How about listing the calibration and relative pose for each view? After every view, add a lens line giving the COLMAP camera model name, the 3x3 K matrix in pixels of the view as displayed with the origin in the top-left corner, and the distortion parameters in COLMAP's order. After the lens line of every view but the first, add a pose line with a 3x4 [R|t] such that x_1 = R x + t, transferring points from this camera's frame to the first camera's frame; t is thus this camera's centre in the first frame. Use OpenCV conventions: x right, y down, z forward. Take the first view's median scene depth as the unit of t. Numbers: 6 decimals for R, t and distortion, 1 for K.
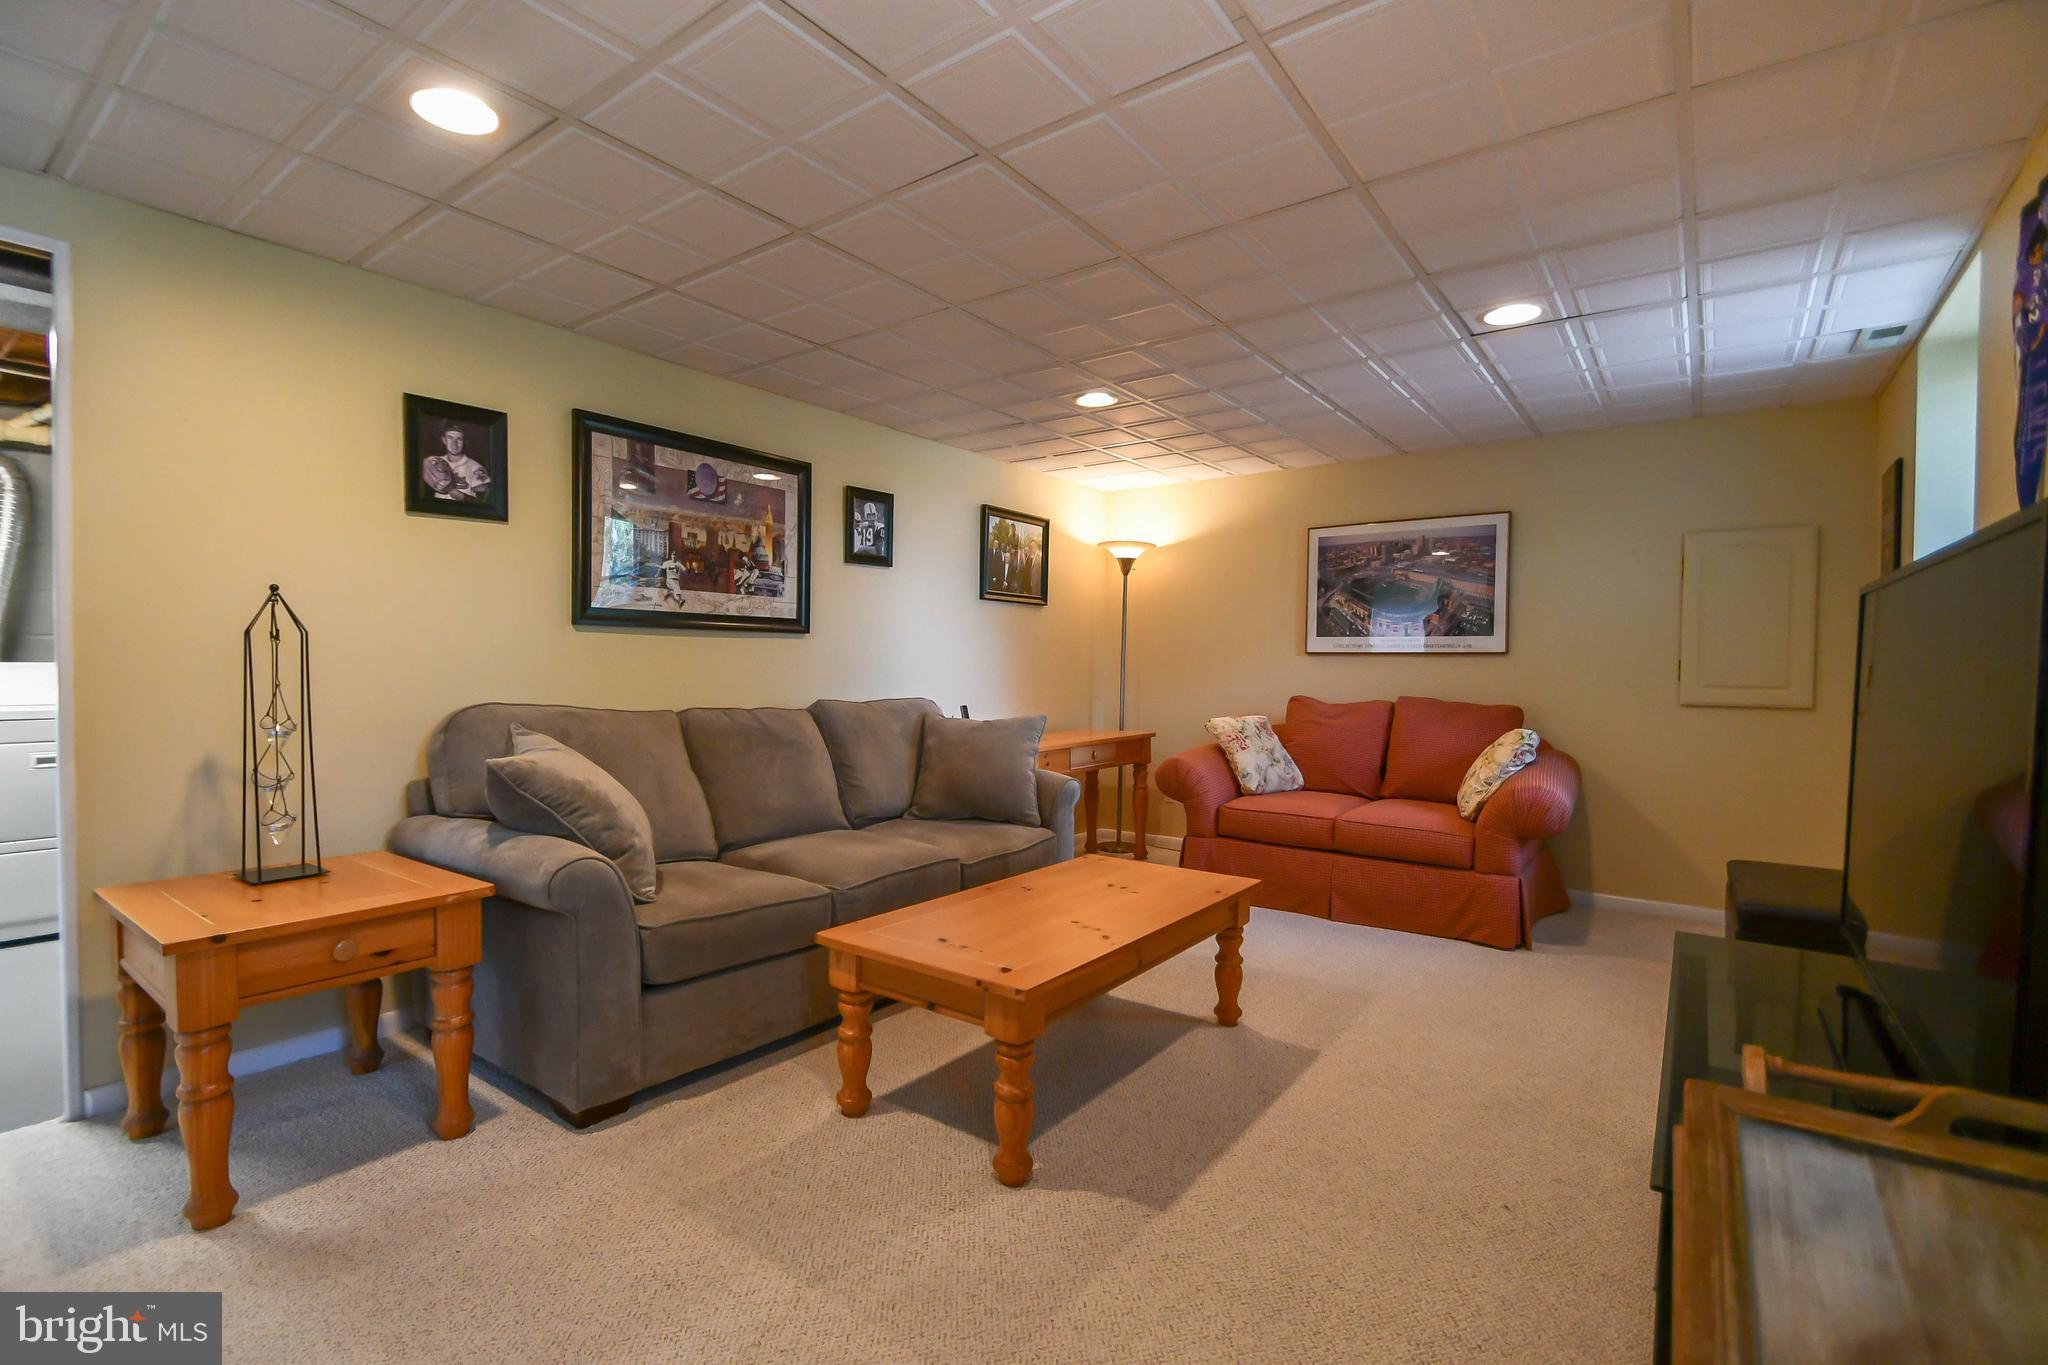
lens RADIAL K [[918.5, 0, 1013.4], [0, 918.5, 677.0], [0, 0, 1]] dist [-0.005495, -0.001780]
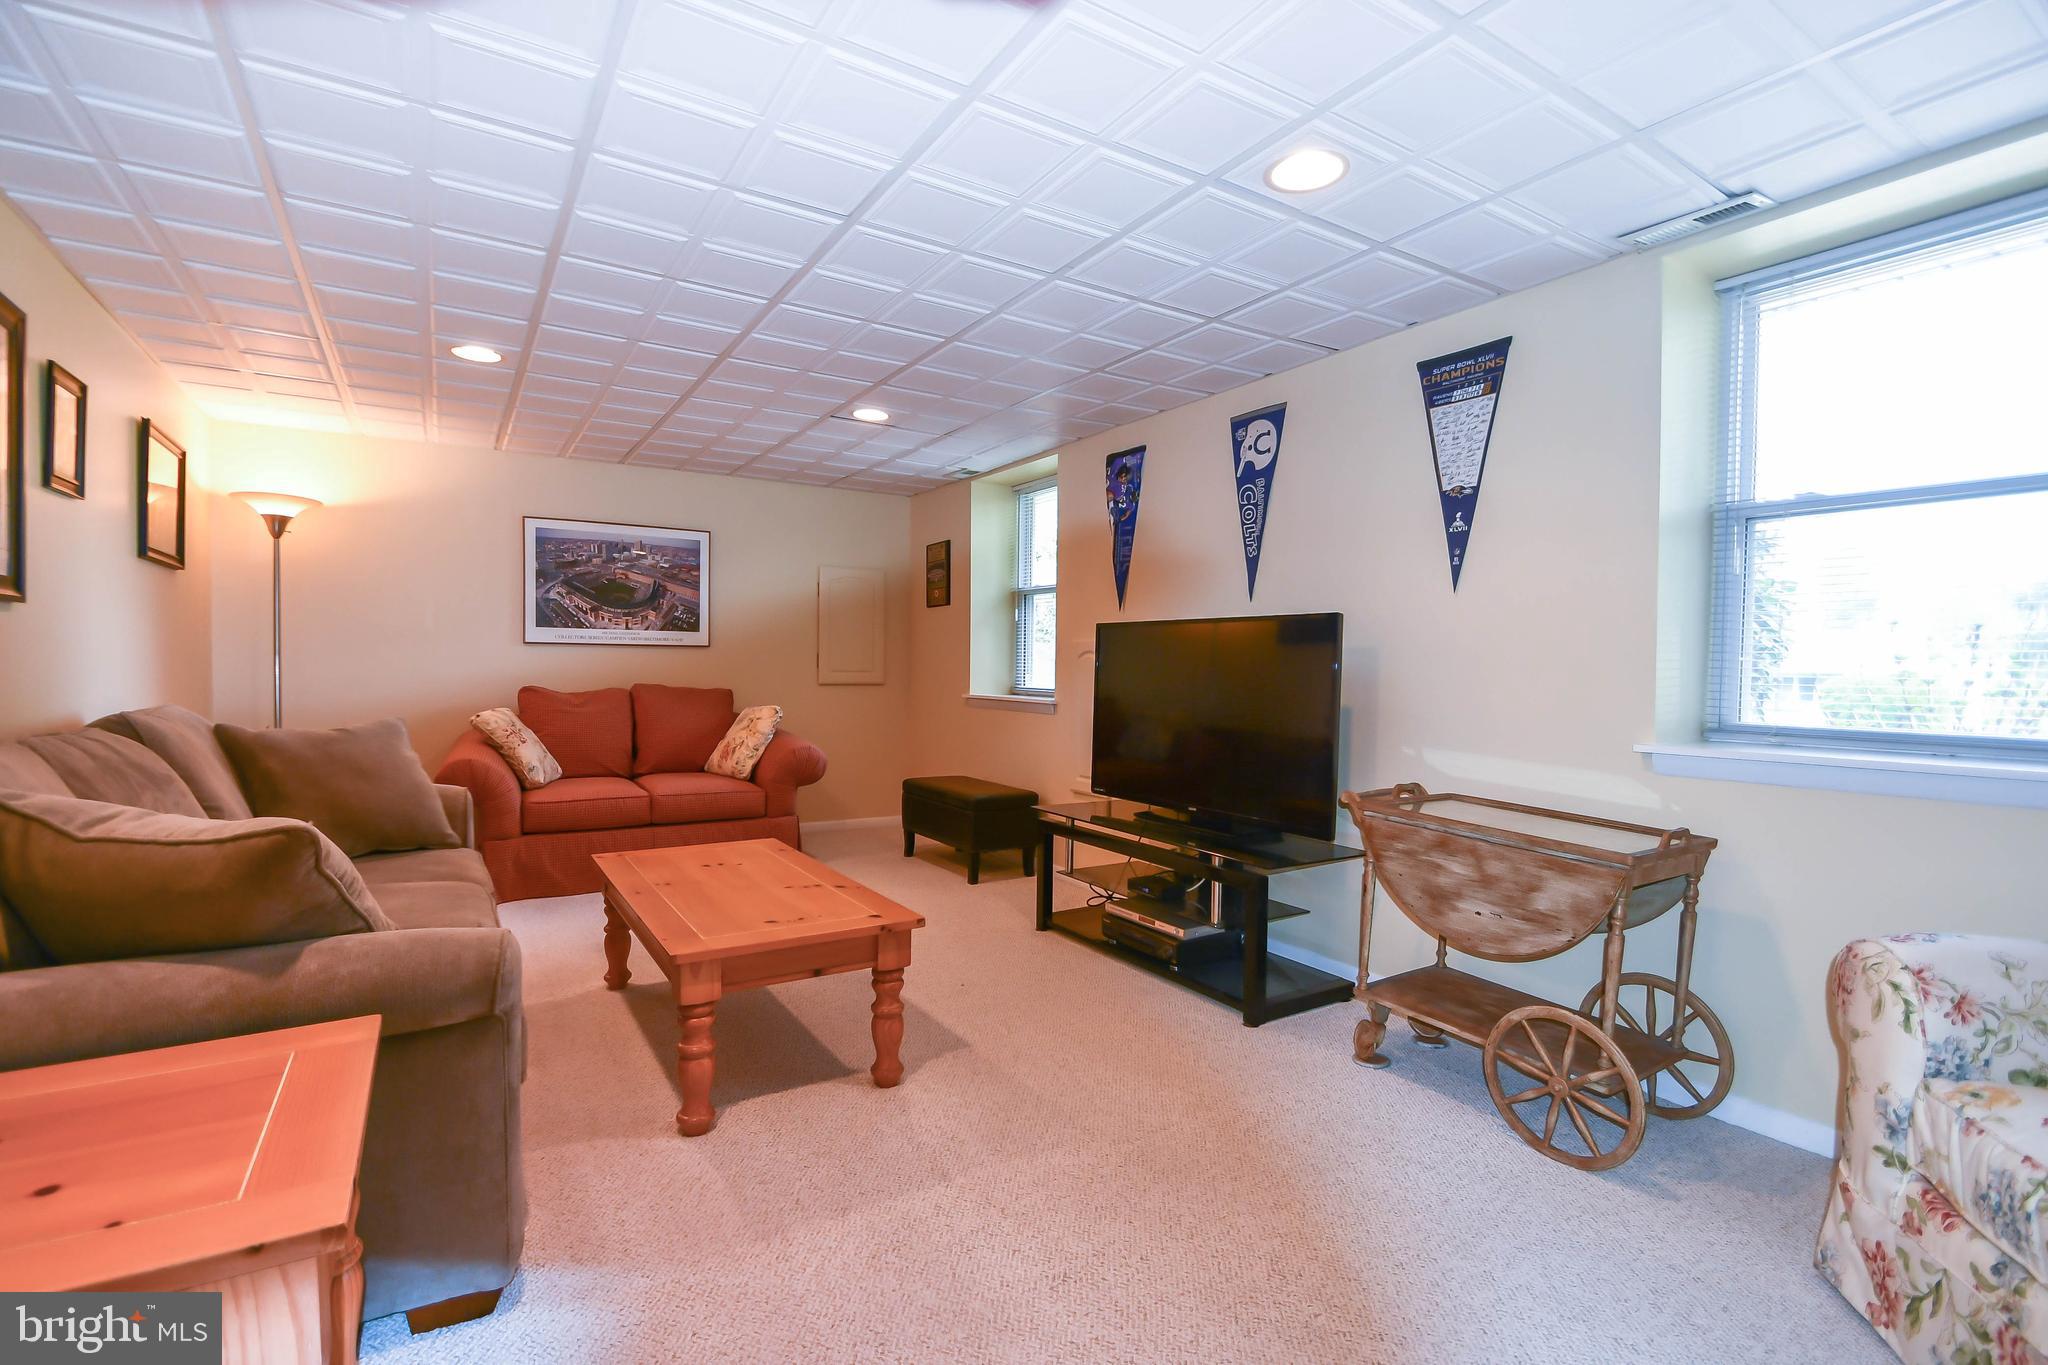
lens RADIAL K [[918.5, 0, 1008.2], [0, 918.5, 682.0], [0, 0, 1]] dist [-0.005495, -0.001780]
pose [[0.365502, -0.024994, 0.930475, -0.588625], [0.005383, 0.999679, 0.024739, -0.008295], [-0.930795, -0.004033, 0.365519, 0.223988]]
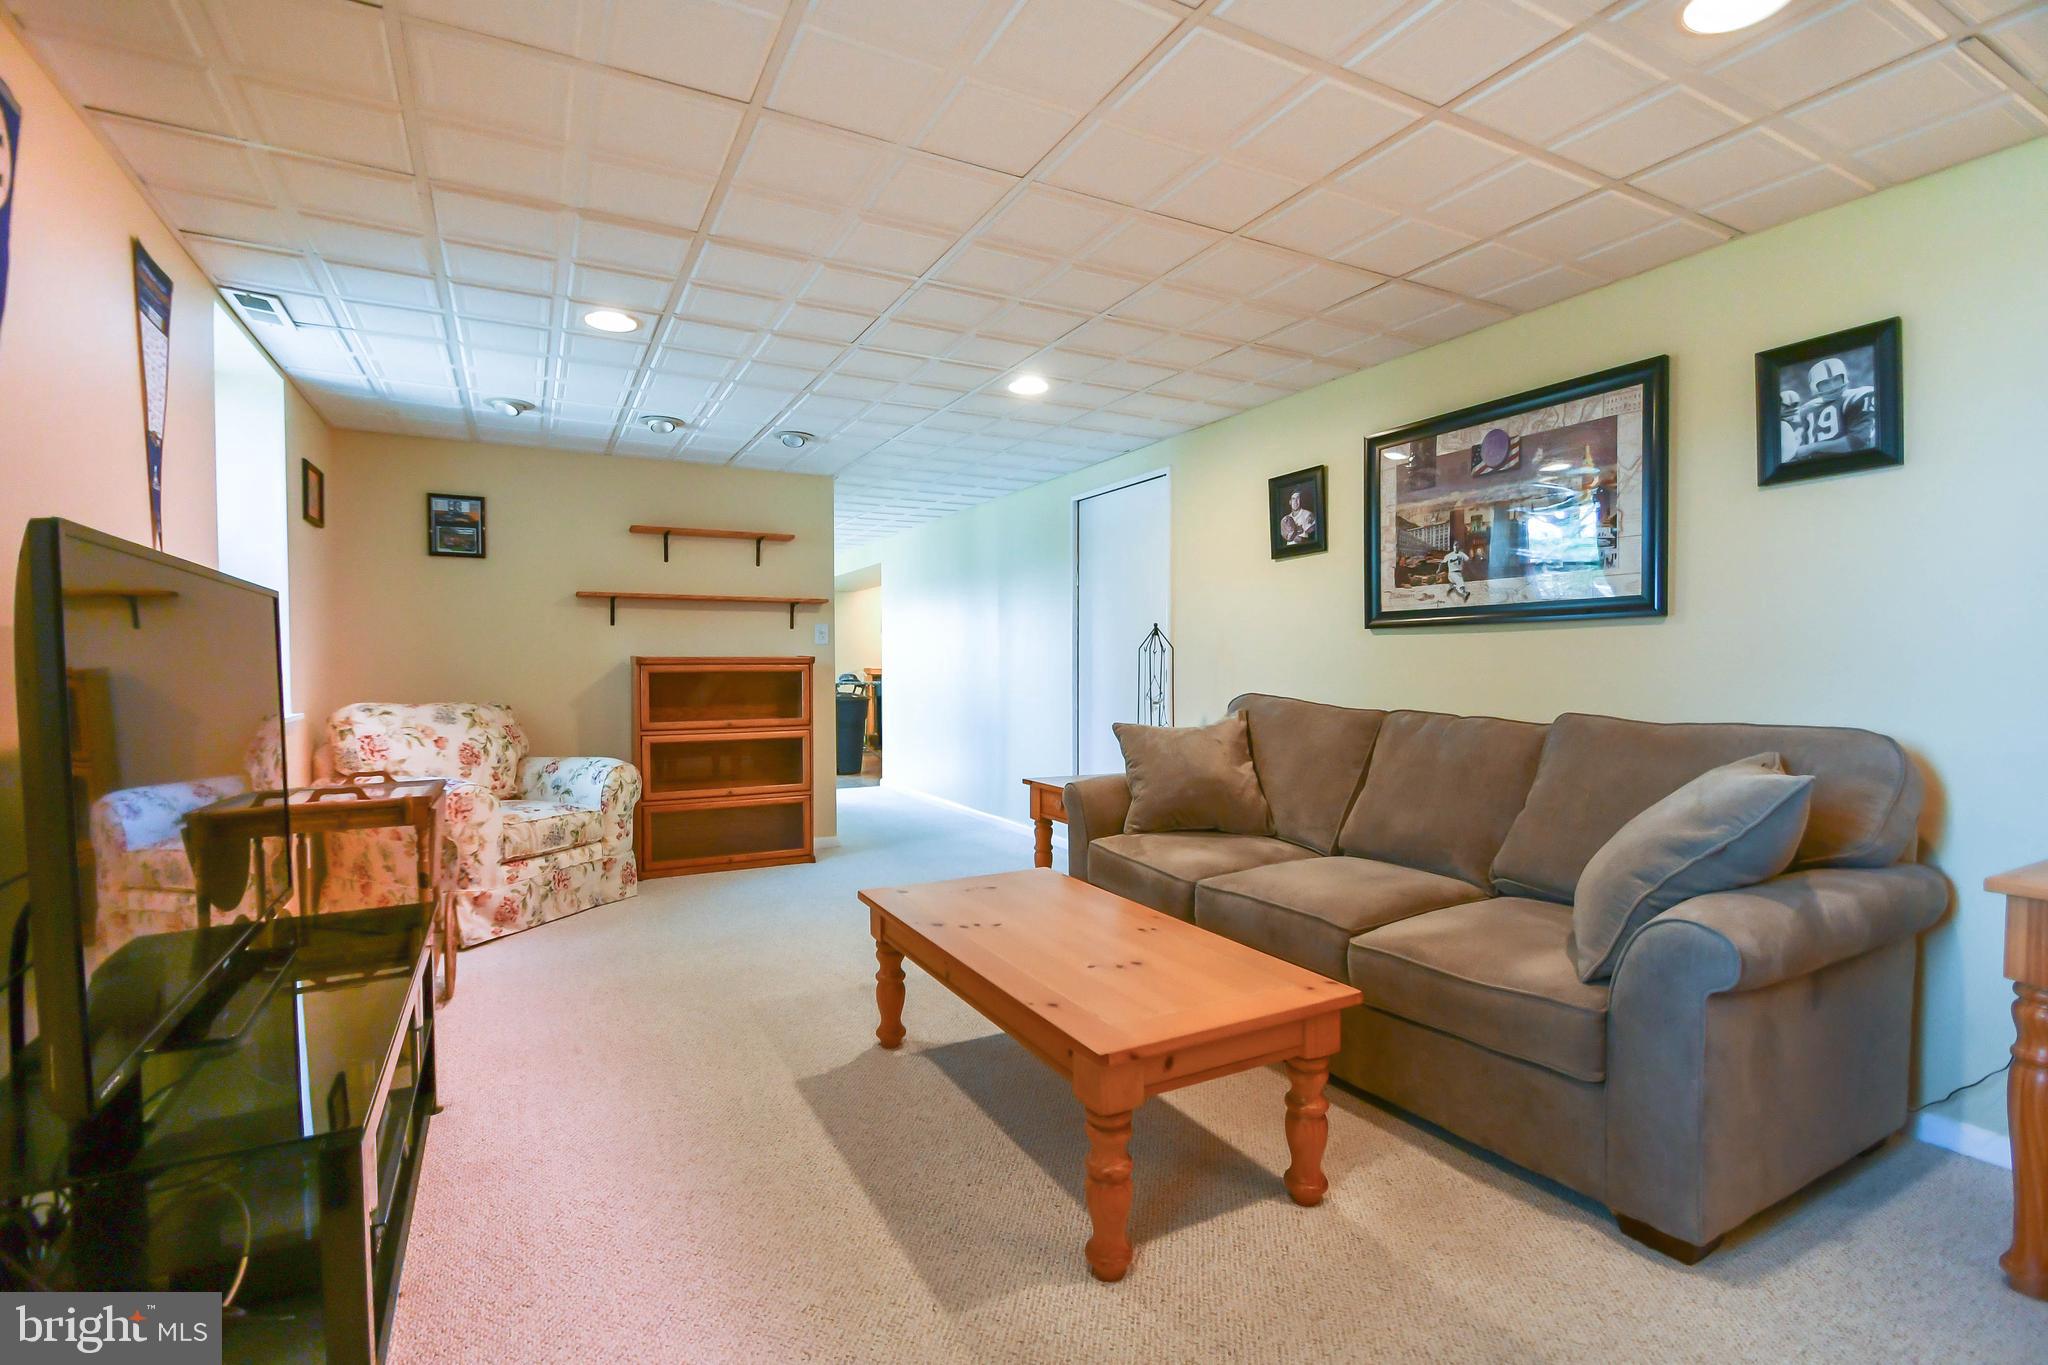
lens RADIAL K [[918.5, 0, 1020.1], [0, 918.5, 688.6], [0, 0, 1]] dist [-0.005495, -0.001780]
pose [[-0.421759, 0.016609, -0.906556, 0.627717], [-0.012420, 0.999633, 0.024092, -0.005631], [0.906623, 0.021420, -0.421398, 0.954051]]
